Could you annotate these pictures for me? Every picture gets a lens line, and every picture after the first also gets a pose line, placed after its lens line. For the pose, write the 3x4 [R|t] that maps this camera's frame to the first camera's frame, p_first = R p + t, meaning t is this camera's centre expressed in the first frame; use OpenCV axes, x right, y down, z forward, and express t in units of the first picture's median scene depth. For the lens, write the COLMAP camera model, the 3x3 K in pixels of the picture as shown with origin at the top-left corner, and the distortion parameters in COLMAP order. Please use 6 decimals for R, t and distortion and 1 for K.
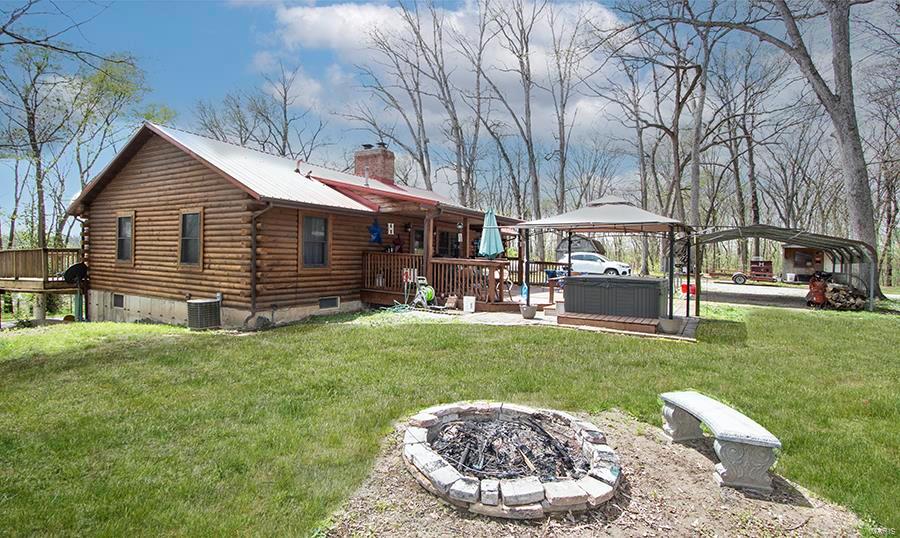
lens RADIAL K [[477.2, 0, 450.9], [0, 477.2, 265.2], [0, 0, 1]] dist [-0.017449, 0.000708]
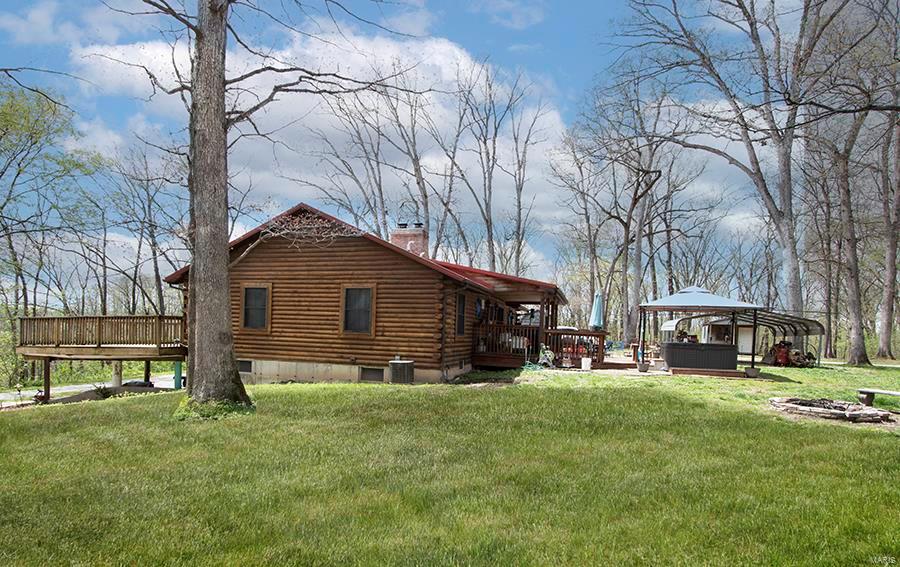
lens RADIAL K [[514.1, 0, 438.8], [0, 514.1, 352.3], [0, 0, 1]] dist [-0.000192, -0.000450]
pose [[0.970022, -0.001060, 0.243015, -0.630605], [-0.005062, 0.999685, 0.024566, 0.014982], [-0.242964, -0.025059, 0.969712, -0.257013]]
